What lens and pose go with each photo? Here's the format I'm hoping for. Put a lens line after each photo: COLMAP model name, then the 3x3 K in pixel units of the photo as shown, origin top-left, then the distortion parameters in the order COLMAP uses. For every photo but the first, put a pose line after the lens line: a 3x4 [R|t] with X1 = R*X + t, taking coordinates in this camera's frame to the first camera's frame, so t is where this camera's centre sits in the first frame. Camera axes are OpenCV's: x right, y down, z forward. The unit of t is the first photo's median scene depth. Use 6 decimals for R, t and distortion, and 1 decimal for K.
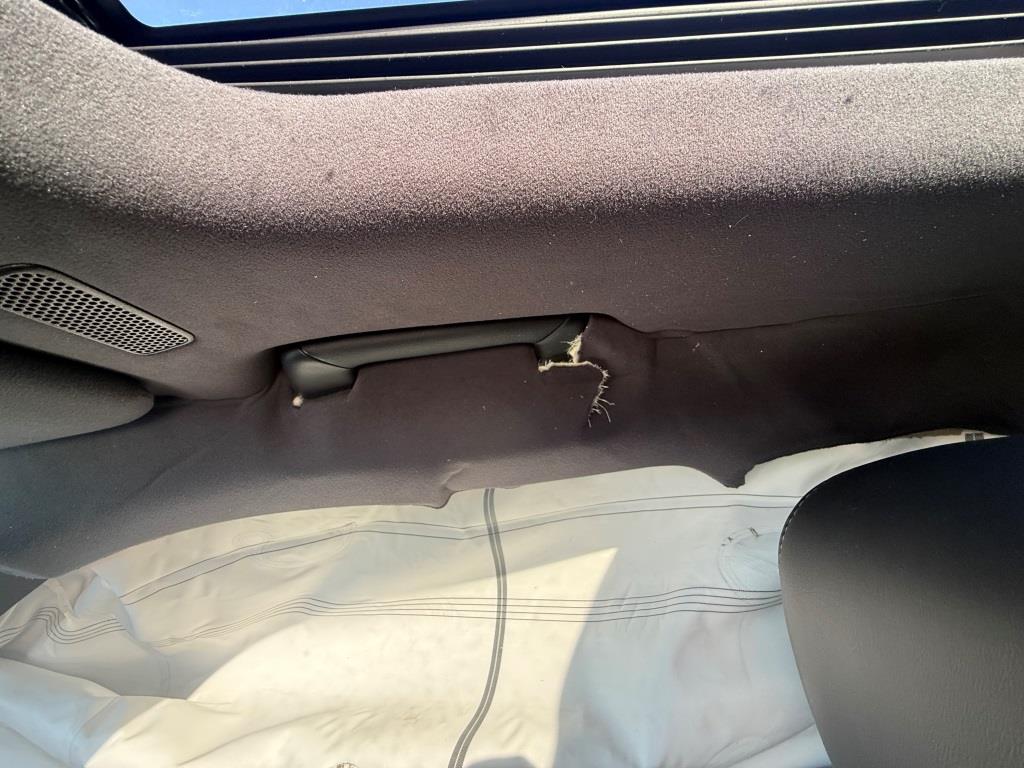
lens RADIAL K [[408.2, 0, 509.9], [0, 408.2, 383.7], [0, 0, 1]] dist [0.003343, -0.000753]
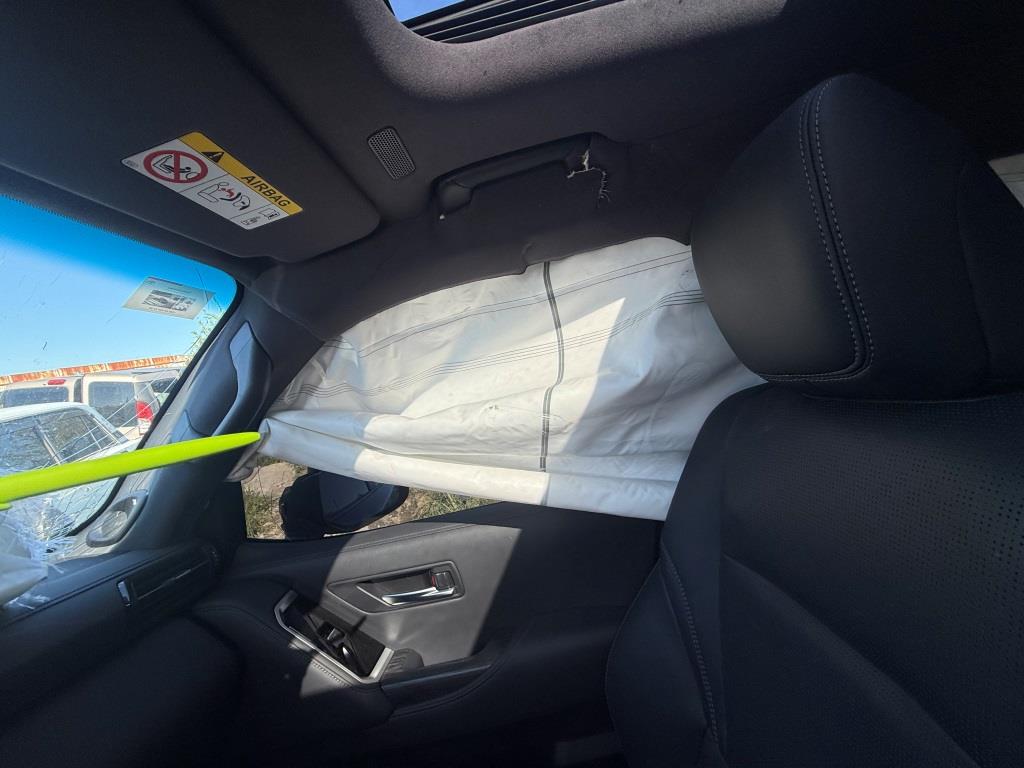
lens RADIAL K [[408.2, 0, 512.7], [0, 408.2, 386.9], [0, 0, 1]] dist [0.003343, -0.000753]
pose [[0.989294, -0.122754, -0.078922, -0.113027], [0.135621, 0.973035, 0.186573, 0.394215], [0.053891, -0.195279, 0.979266, -0.780984]]
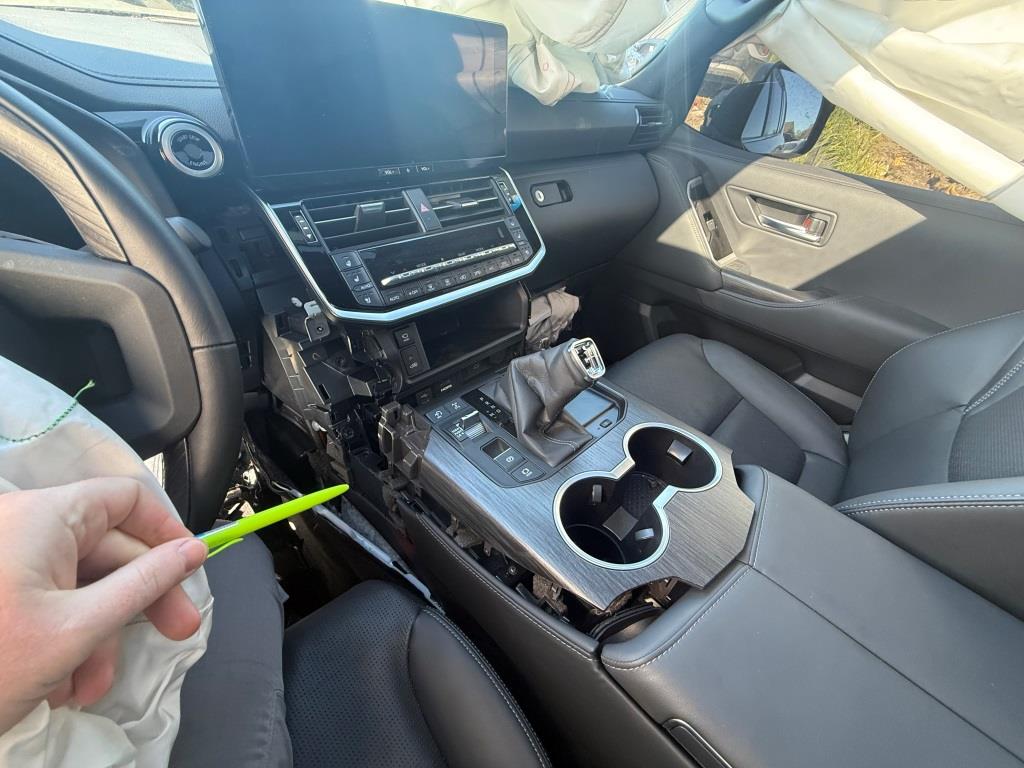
lens RADIAL K [[408.2, 0, 513.8], [0, 408.2, 383.0], [0, 0, 1]] dist [0.003343, -0.000753]
pose [[0.684278, 0.572177, -0.452082, -0.338238], [-0.019869, 0.634350, 0.772790, 0.410545], [0.728951, -0.519821, 0.445440, -1.915946]]
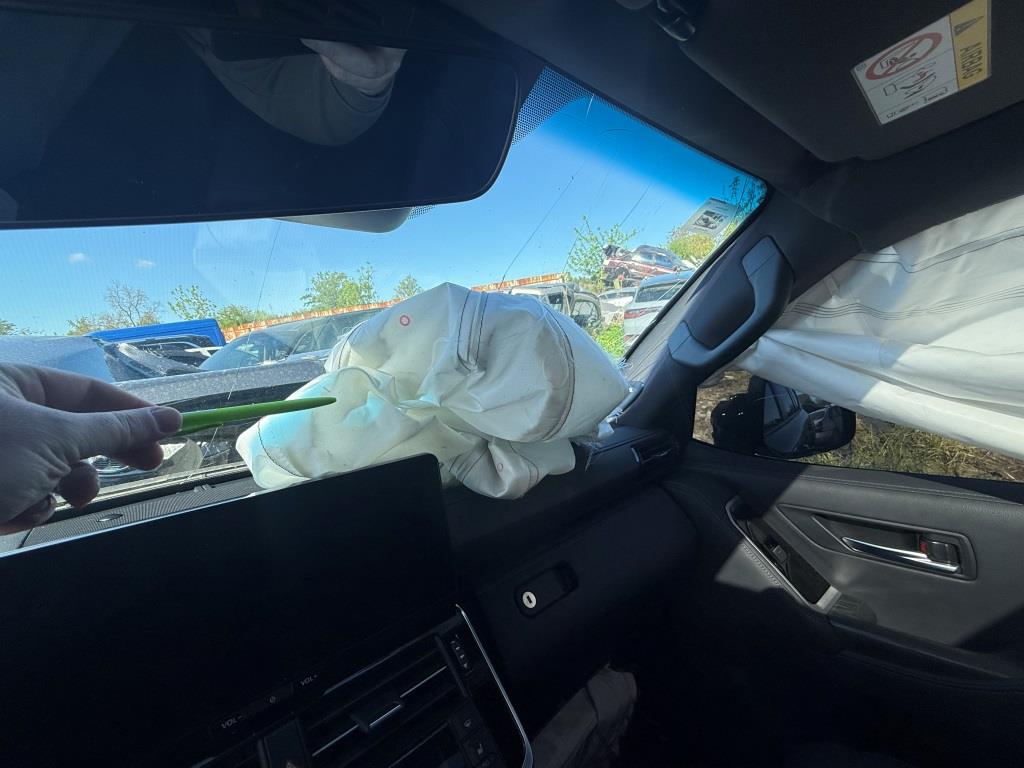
lens RADIAL K [[408.2, 0, 513.7], [0, 408.2, 386.5], [0, 0, 1]] dist [0.003343, -0.000753]
pose [[0.660022, 0.070353, -0.747945, -0.705316], [0.179241, 0.952105, 0.247727, 0.280466], [0.729550, -0.297568, 0.615800, -1.125260]]
